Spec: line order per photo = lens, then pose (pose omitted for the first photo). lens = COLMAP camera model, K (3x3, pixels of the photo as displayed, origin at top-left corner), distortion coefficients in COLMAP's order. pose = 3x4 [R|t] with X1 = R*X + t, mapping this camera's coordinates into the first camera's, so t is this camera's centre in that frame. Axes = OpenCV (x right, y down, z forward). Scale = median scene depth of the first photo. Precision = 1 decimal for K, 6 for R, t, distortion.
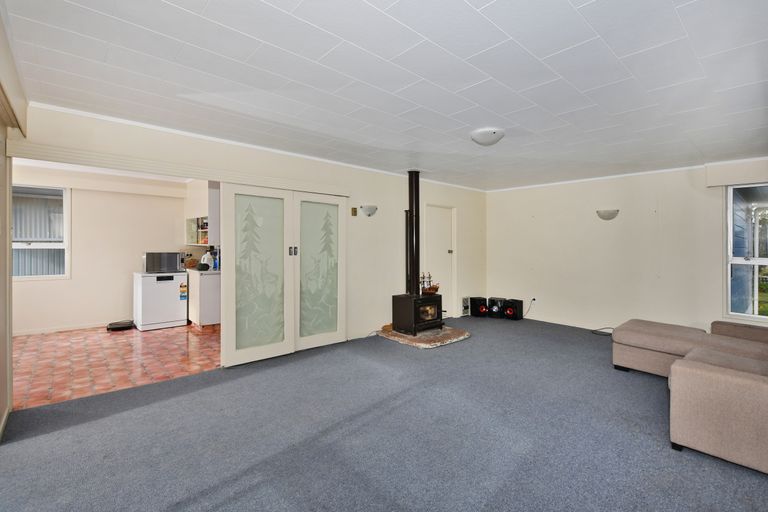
lens RADIAL K [[351.0, 0, 367.8], [0, 351.0, 252.7], [0, 0, 1]] dist [-0.000499, -0.000059]
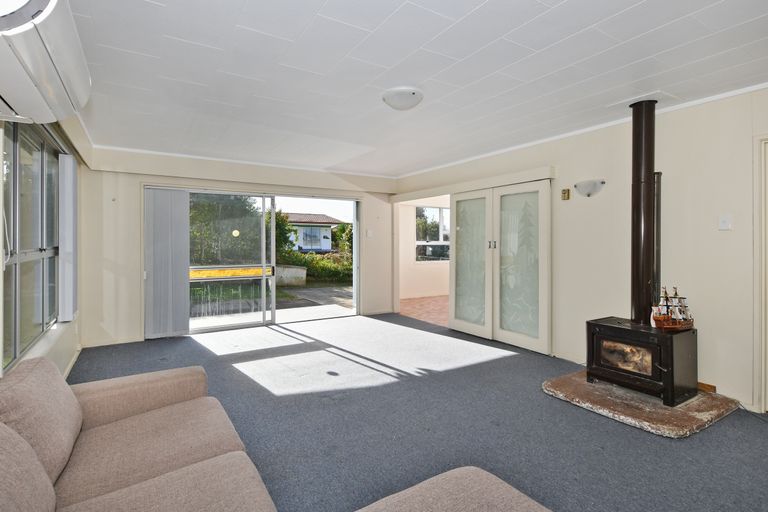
lens RADIAL K [[375.0, 0, 381.4], [0, 375.0, 246.5], [0, 0, 1]] dist [0.056563, -0.000173]
pose [[-0.121740, 0.013856, -0.992465, 0.850304], [-0.002409, 0.999895, 0.014255, -0.013601], [0.992559, 0.004126, -0.121694, 0.708401]]
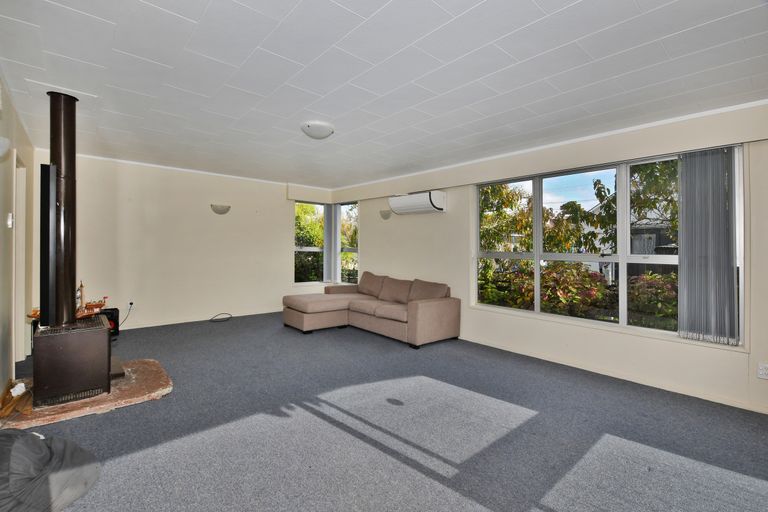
lens RADIAL K [[352.8, 0, 384.5], [0, 352.8, 238.6], [0, 0, 1]] dist [0.020069, 0.000009]
pose [[-0.019494, 0.013622, 0.999717, -0.460394], [-0.000561, 0.999907, -0.013635, -0.003499], [-0.999810, -0.000827, -0.019485, 0.558712]]
